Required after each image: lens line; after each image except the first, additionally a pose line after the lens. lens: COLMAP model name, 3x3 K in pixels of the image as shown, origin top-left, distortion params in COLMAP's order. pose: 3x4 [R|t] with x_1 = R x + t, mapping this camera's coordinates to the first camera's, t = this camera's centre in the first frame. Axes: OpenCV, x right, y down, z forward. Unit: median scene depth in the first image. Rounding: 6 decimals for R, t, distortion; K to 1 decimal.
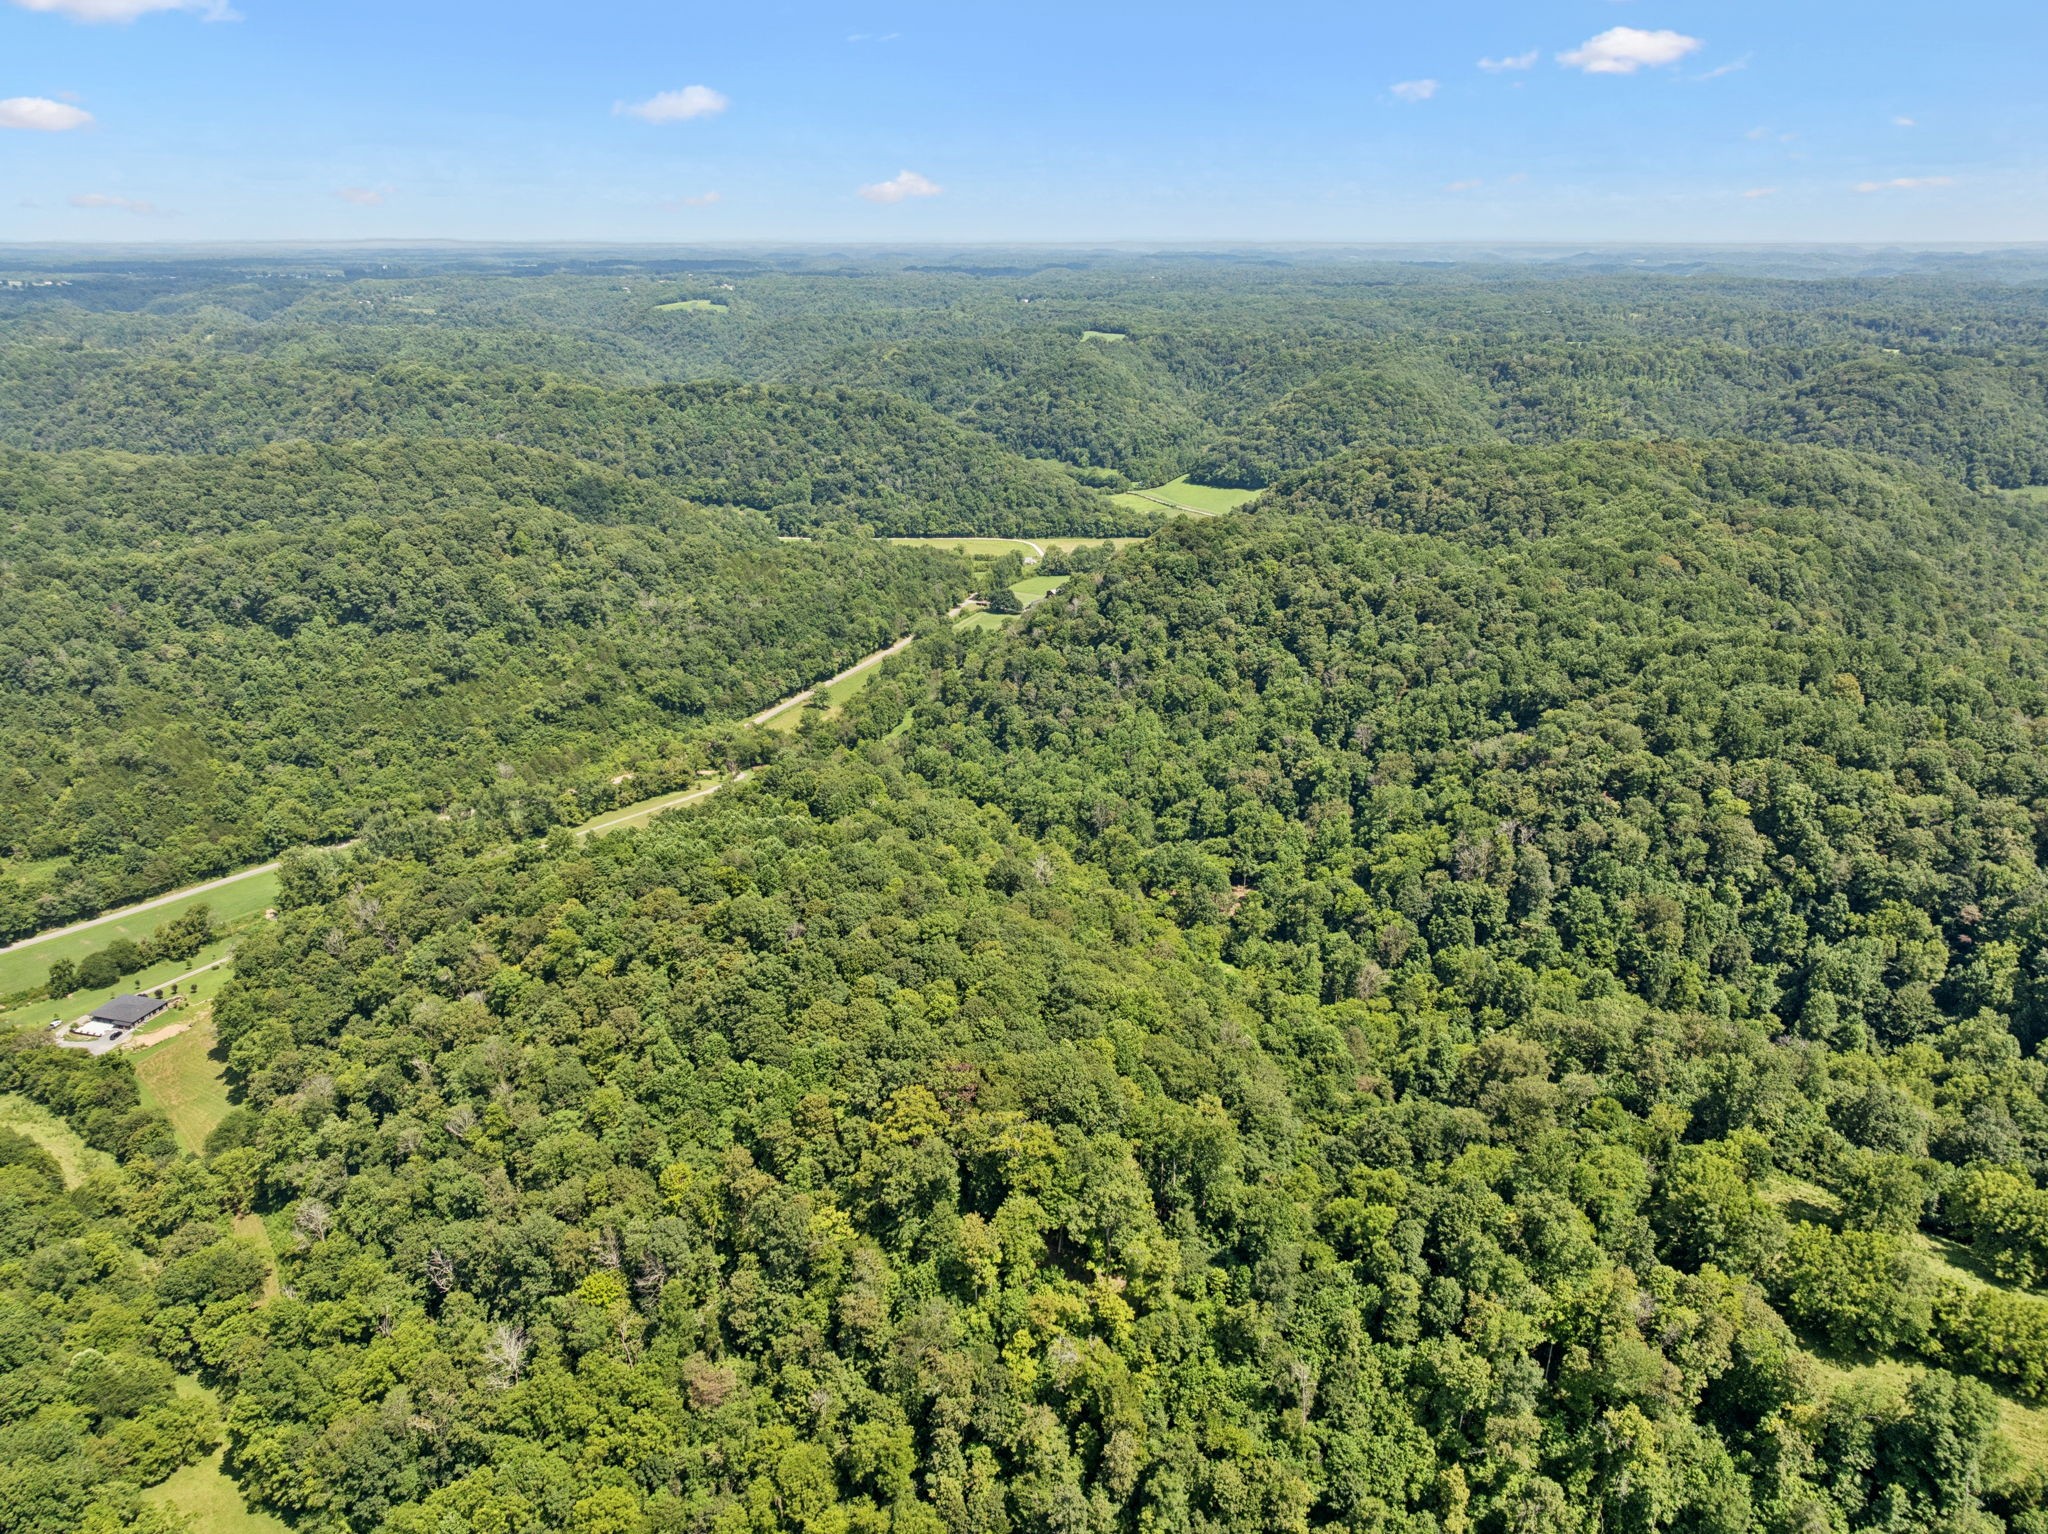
lens RADIAL K [[1383.7, 0, 1024.0], [0, 1383.7, 767.0], [0, 0, 1]] dist [-0.035936, 0.017716]
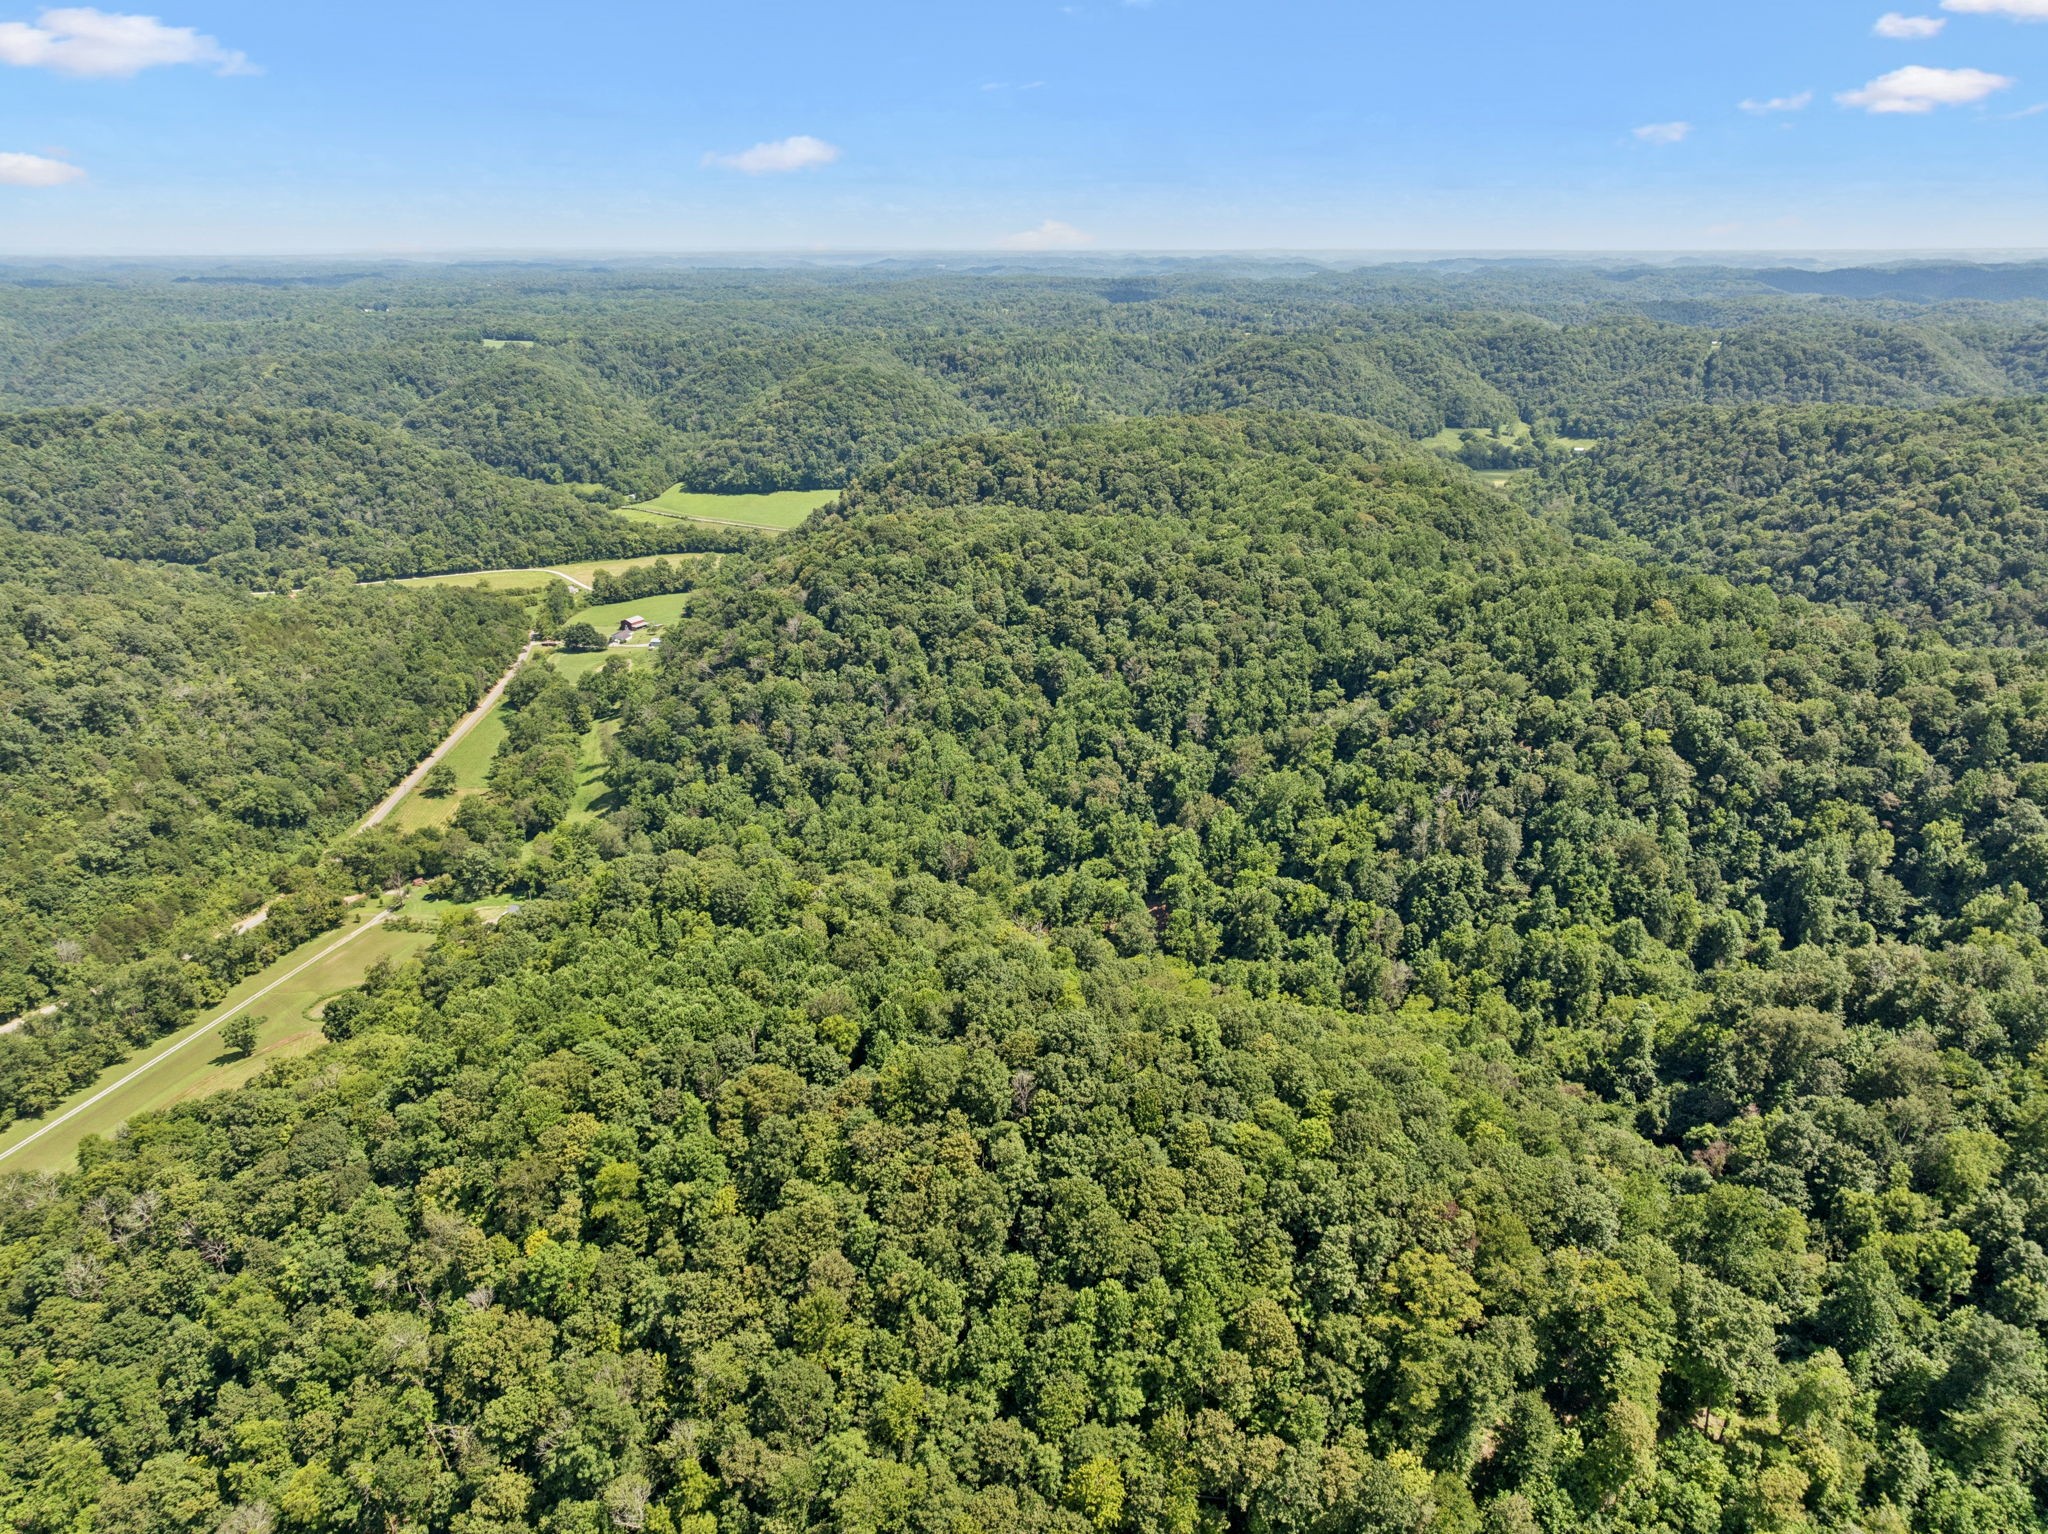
lens RADIAL K [[1383.7, 0, 1024.0], [0, 1383.7, 767.0], [0, 0, 1]] dist [-0.035936, 0.017716]
pose [[0.893419, -0.154238, 0.421915, -0.149432], [0.156691, 0.987219, 0.029096, -0.022849], [-0.421010, 0.040115, 0.906168, 0.110846]]
